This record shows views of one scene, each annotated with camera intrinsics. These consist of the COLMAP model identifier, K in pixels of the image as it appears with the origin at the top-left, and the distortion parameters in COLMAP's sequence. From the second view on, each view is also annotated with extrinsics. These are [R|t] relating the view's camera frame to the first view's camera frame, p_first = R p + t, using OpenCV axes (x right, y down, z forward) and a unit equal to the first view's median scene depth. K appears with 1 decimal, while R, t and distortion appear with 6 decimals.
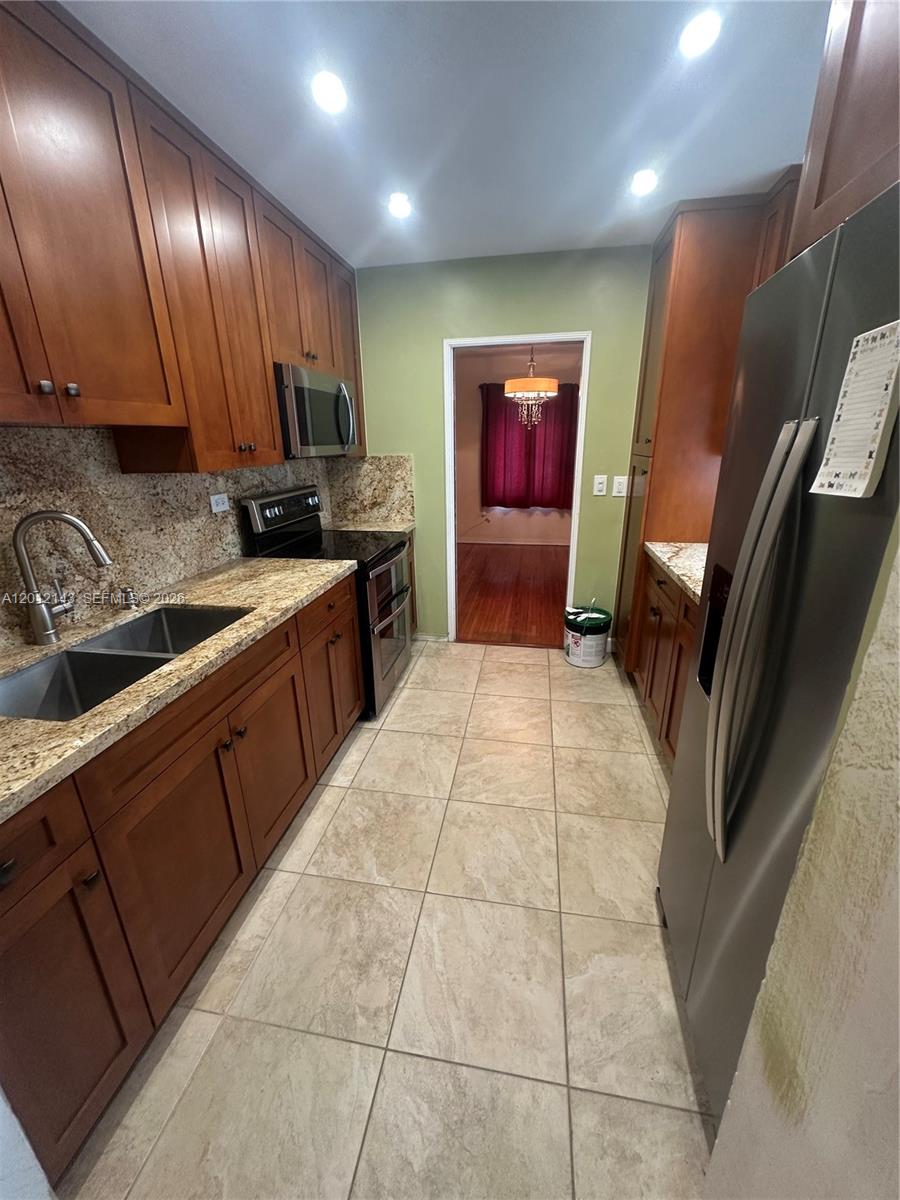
lens RADIAL K [[476.9, 0, 450.0], [0, 476.9, 600.0], [0, 0, 1]] dist [0.000678, 0.000421]
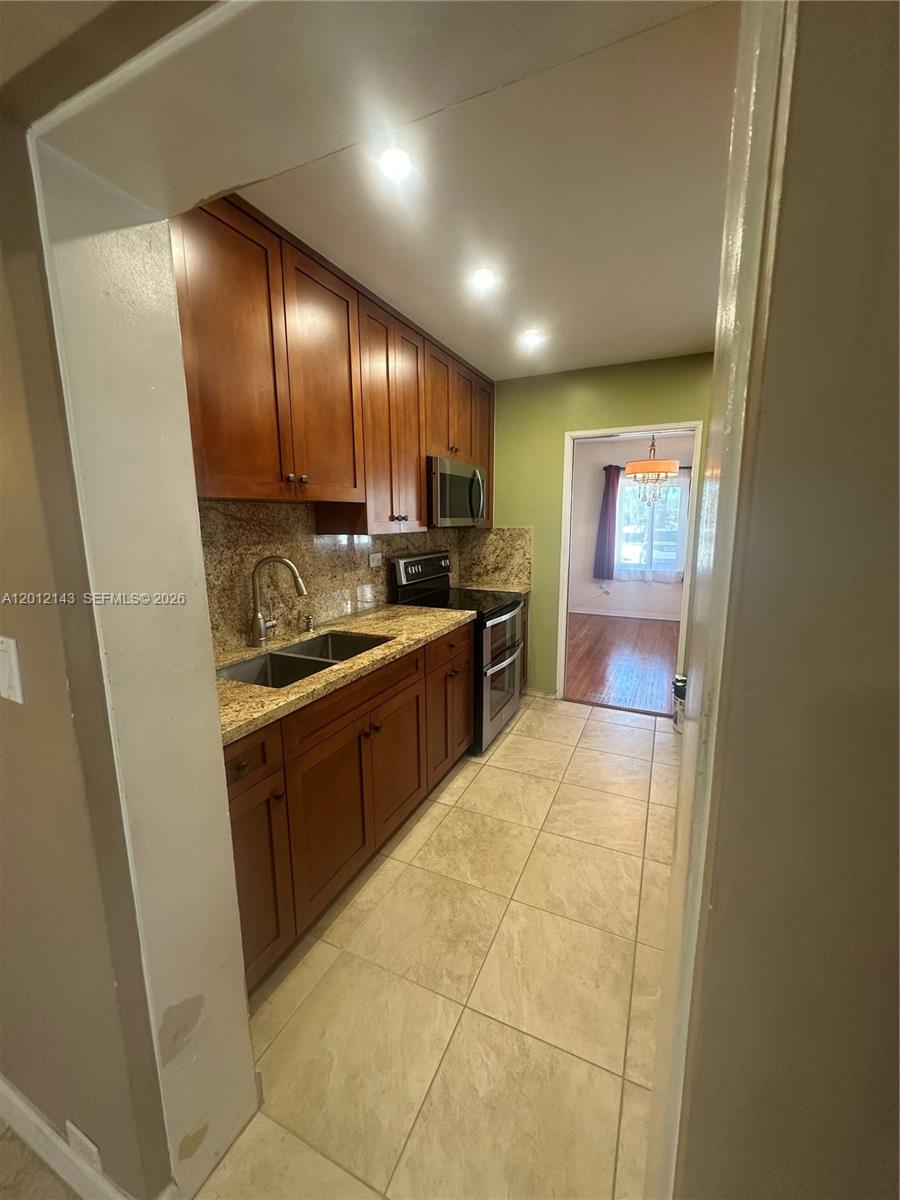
lens RADIAL K [[476.9, 0, 450.0], [0, 476.9, 600.0], [0, 0, 1]] dist [0.000678, 0.000421]
pose [[0.965959, 0.053750, -0.253052, 0.055079], [-0.091371, 0.986019, -0.139349, 0.084692], [0.242024, 0.157727, 0.957364, -0.218406]]
